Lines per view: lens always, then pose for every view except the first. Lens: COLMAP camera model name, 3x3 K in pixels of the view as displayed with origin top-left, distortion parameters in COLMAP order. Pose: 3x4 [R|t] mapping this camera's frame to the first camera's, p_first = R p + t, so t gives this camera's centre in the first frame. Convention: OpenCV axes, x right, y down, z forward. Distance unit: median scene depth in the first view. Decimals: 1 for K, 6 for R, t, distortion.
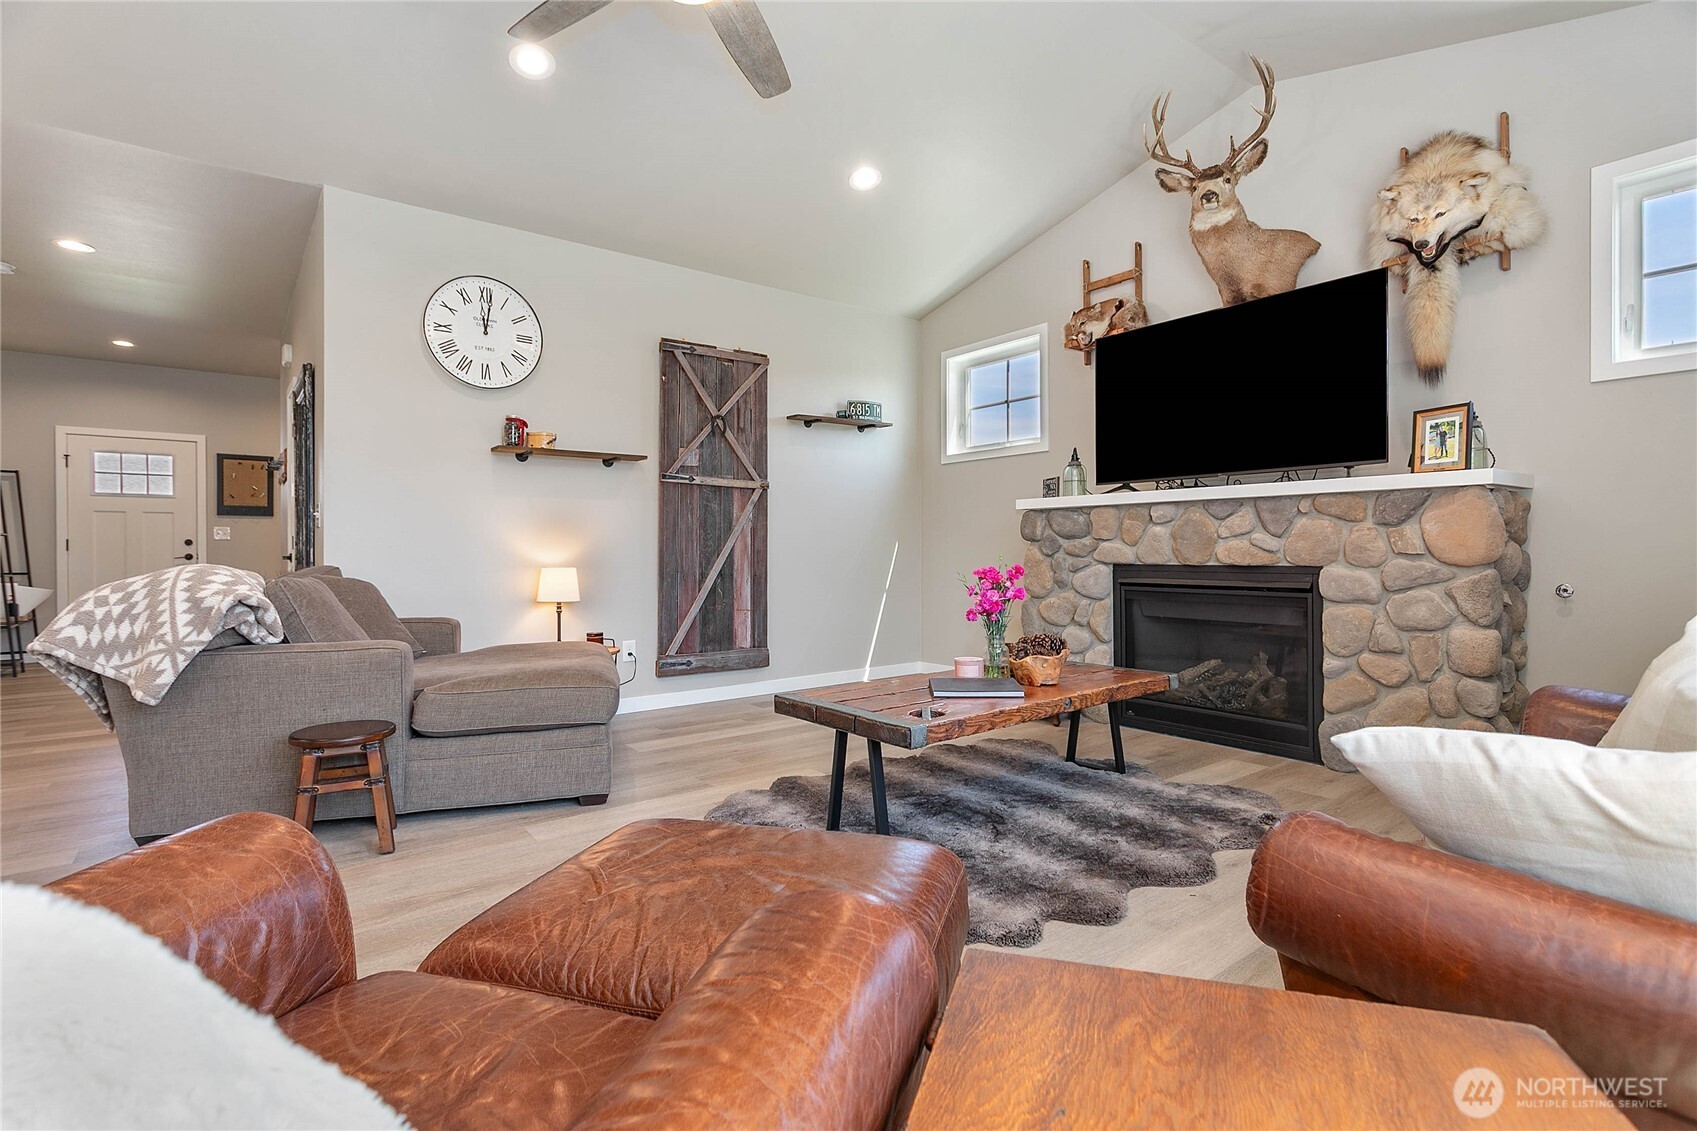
lens RADIAL K [[804.8, 0, 850.5], [0, 804.8, 552.3], [0, 0, 1]] dist [0.003030, 0.000601]
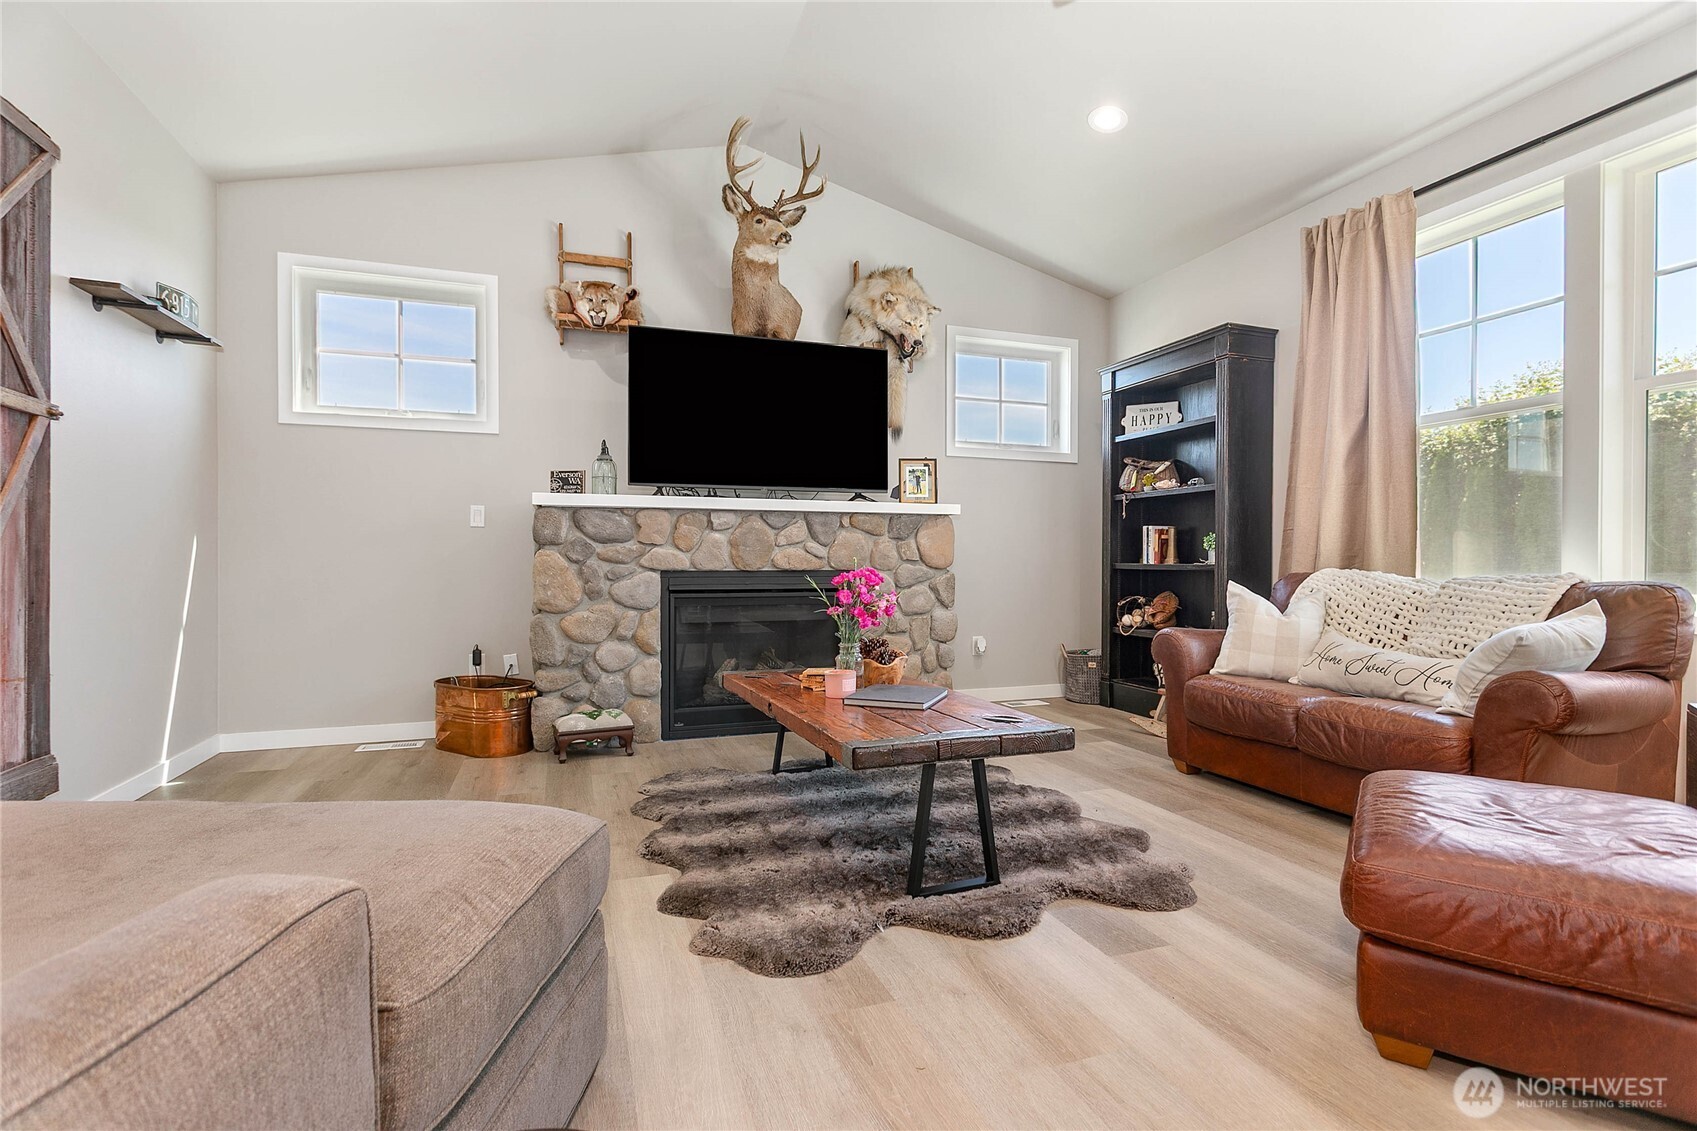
lens RADIAL K [[798.0, 0, 848.5], [0, 798.0, 565.5], [0, 0, 1]] dist [0.000239, -0.000108]
pose [[0.316501, 0.002342, 0.948589, -0.501266], [0.000707, 0.999996, -0.002704, 0.011399], [-0.948592, 0.001526, 0.316498, 0.505435]]
